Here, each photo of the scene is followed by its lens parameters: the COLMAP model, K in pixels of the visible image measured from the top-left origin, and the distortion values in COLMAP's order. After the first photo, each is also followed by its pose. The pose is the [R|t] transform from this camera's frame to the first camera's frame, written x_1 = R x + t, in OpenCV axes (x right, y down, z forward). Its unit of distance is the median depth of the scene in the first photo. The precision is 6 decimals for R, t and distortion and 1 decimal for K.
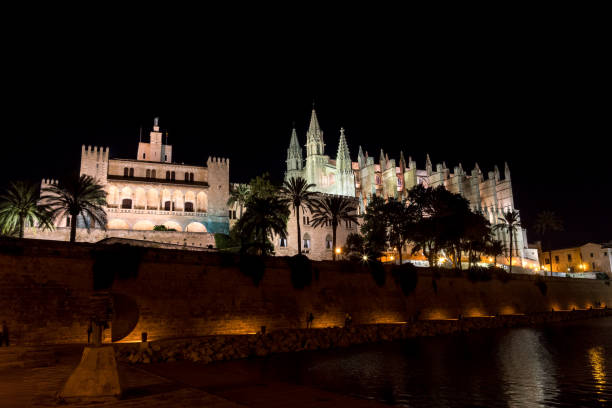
lens RADIAL K [[421.2, 0, 301.1], [0, 421.2, 218.9], [0, 0, 1]] dist [-0.009973, 0.005742]
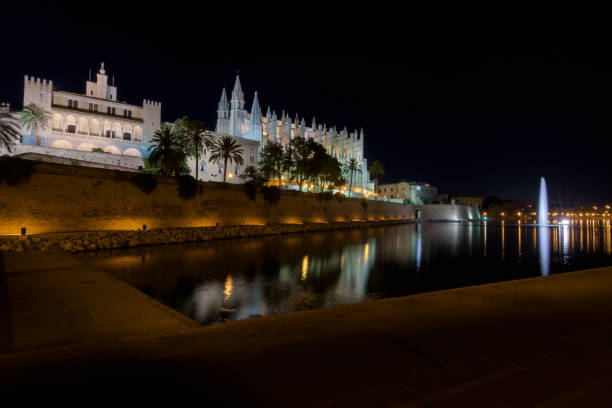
lens RADIAL K [[275.4, 0, 297.7], [0, 275.4, 199.8], [0, 0, 1]] dist [0.000402, 0.001819]
pose [[0.974837, 0.043952, 0.218543, 0.076544], [-0.076931, 0.986471, 0.144764, 0.001589], [-0.209224, -0.157934, 0.965030, 0.013518]]
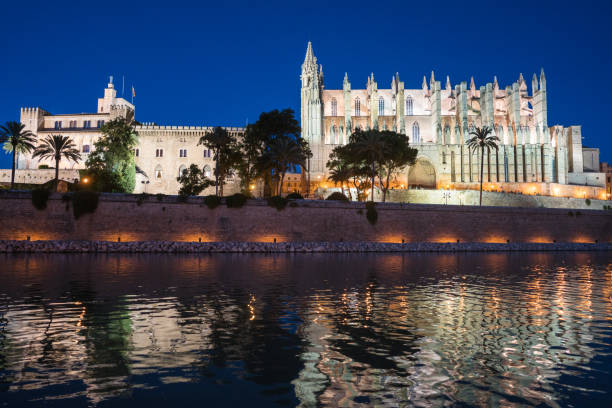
lens RADIAL K [[388.9, 0, 306.9], [0, 388.9, 208.4], [0, 0, 1]] dist [-0.046783, 0.022133]
pose [[0.913187, 0.003412, -0.407526, 0.742108], [0.053114, 0.990440, 0.127311, 0.034273], [0.404064, -0.137904, 0.904276, 0.195689]]
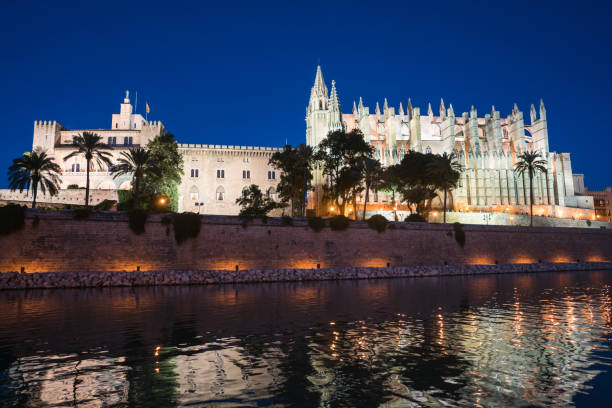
lens RADIAL K [[388.9, 0, 307.0], [0, 388.9, 206.3], [0, 0, 1]] dist [-0.046783, 0.022133]
pose [[0.958634, -0.027202, -0.283337, 0.473240], [0.047054, 0.996872, 0.063498, 0.031267], [0.280724, -0.074204, 0.956916, 0.143819]]
